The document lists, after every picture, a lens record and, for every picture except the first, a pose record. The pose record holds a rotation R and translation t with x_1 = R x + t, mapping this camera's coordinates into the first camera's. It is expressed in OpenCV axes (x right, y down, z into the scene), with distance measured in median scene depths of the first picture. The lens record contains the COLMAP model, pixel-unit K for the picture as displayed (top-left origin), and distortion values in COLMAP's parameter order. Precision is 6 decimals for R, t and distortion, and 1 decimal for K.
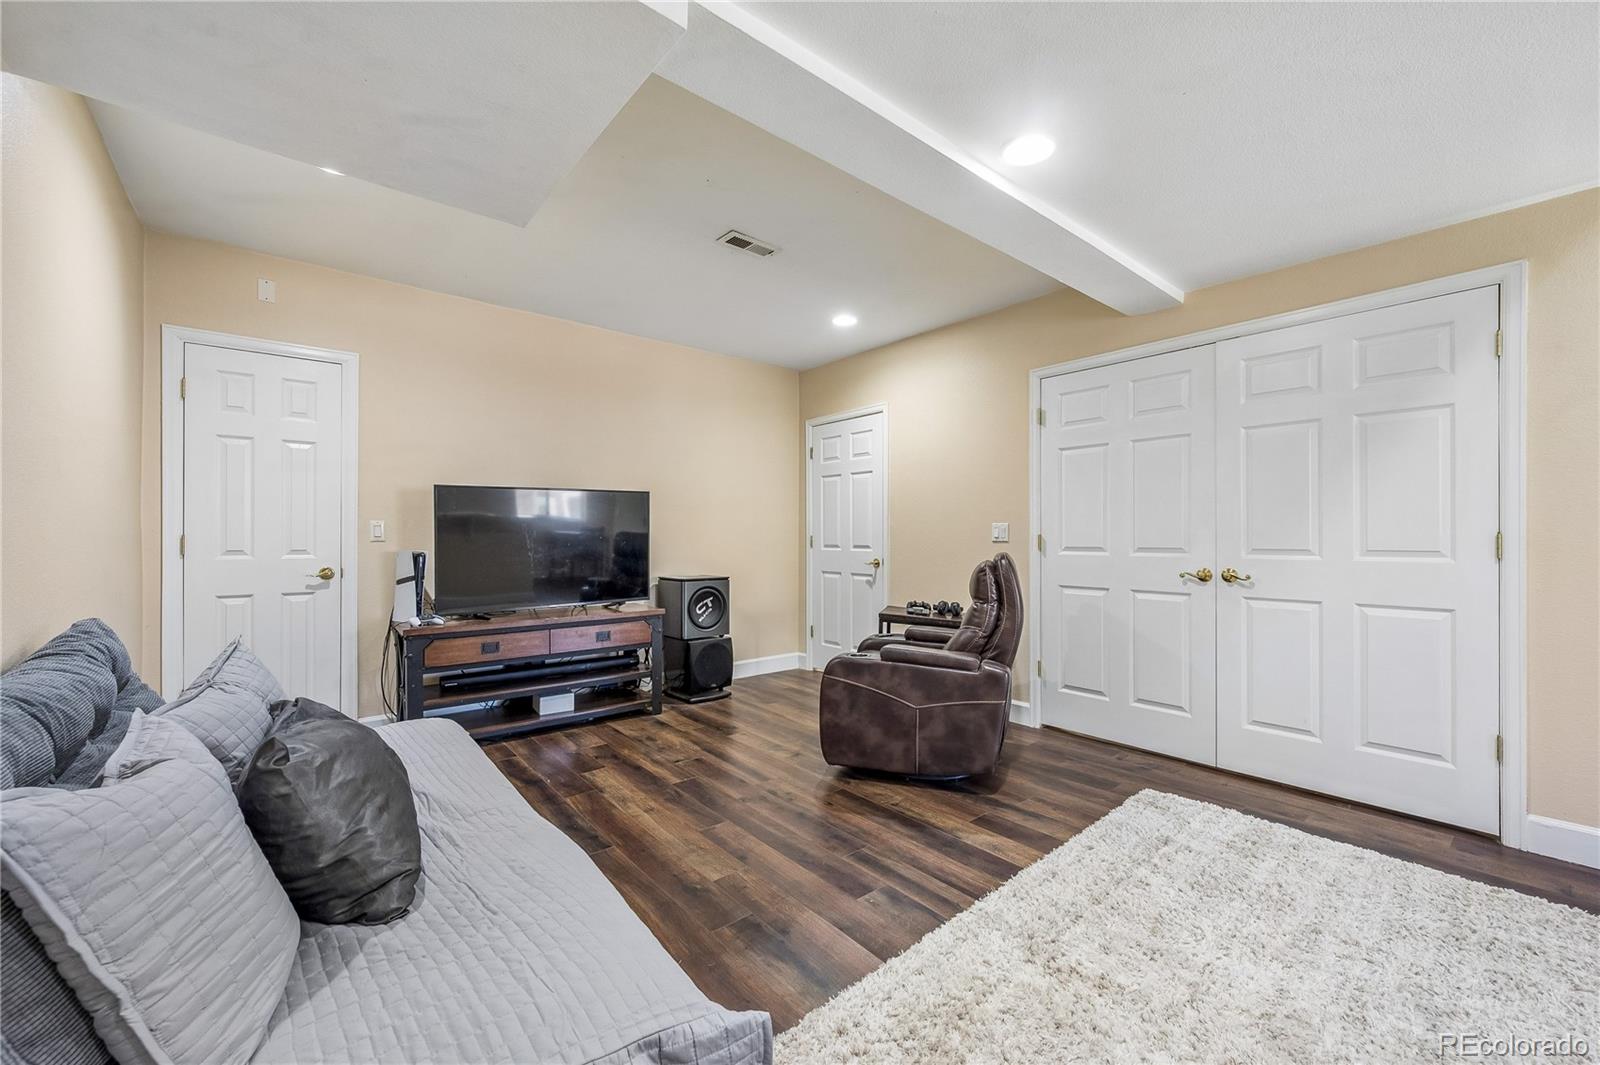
lens RADIAL K [[634.6, 0, 797.6], [0, 634.6, 538.2], [0, 0, 1]] dist [0.001752, -0.000103]
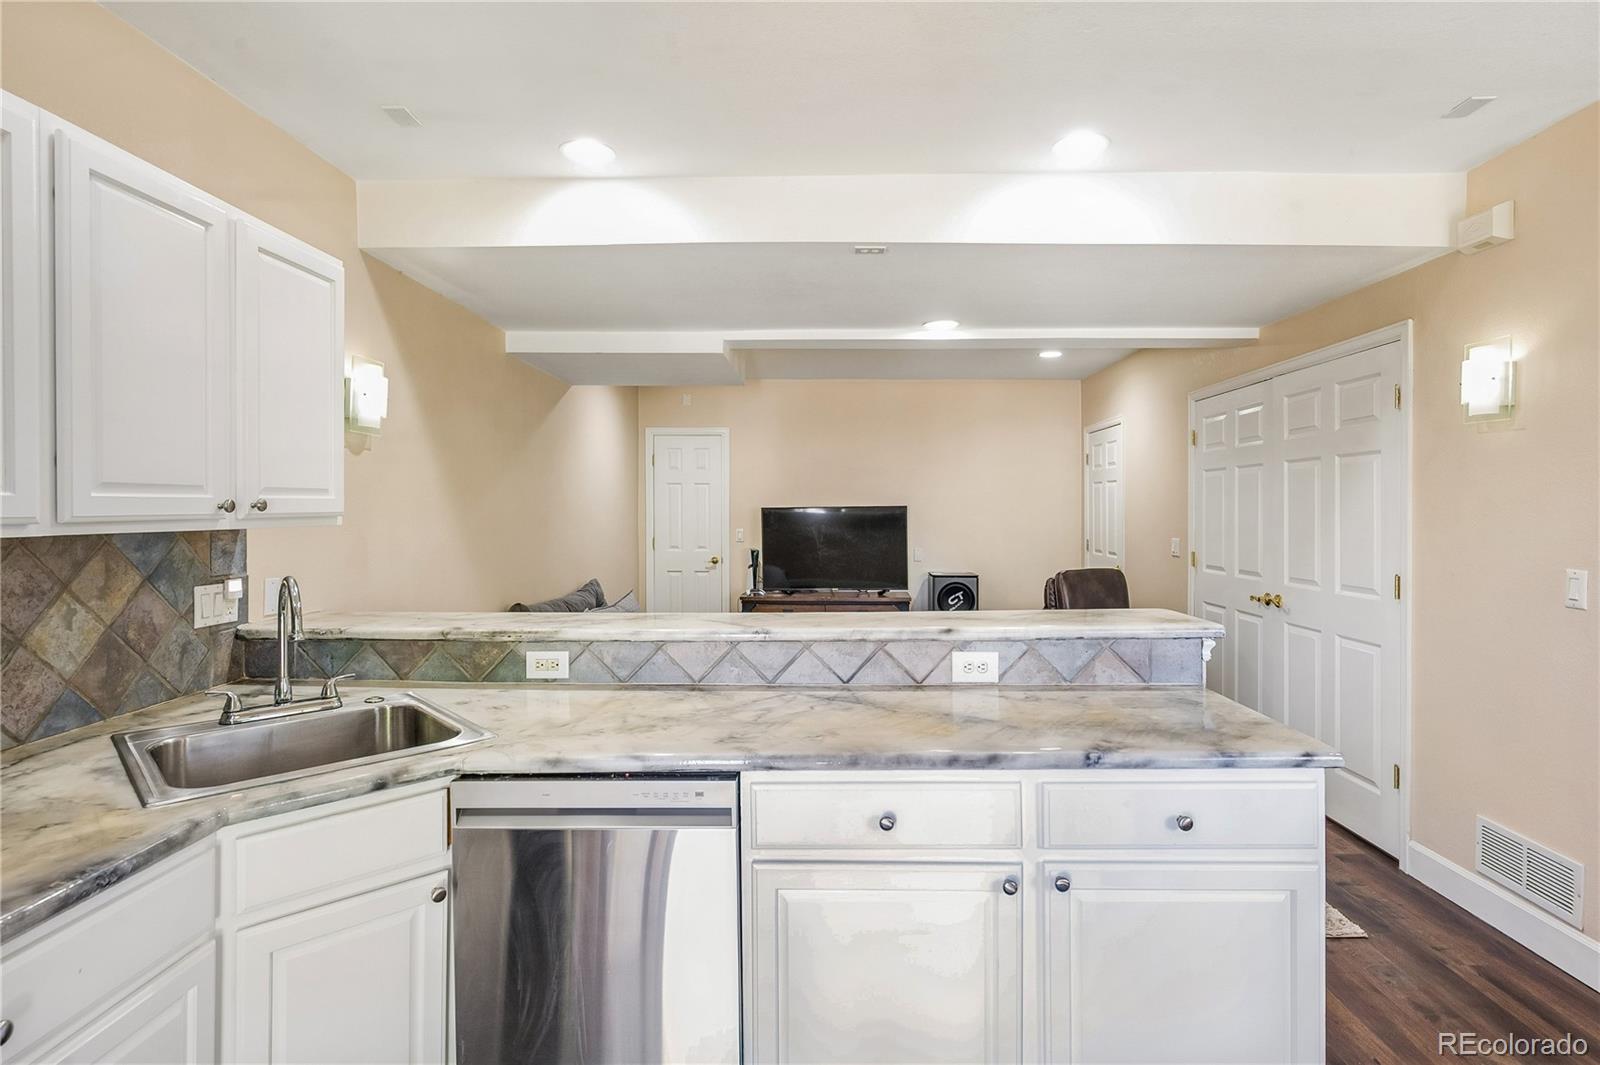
lens RADIAL K [[821.0, 0, 807.0], [0, 821.0, 516.6], [0, 0, 1]] dist [0.003141, 0.000272]
pose [[0.752129, 0.007954, -0.658968, 0.875279], [-0.004061, 0.999964, 0.007435, -0.077718], [0.659004, -0.002916, 0.752134, -0.476064]]
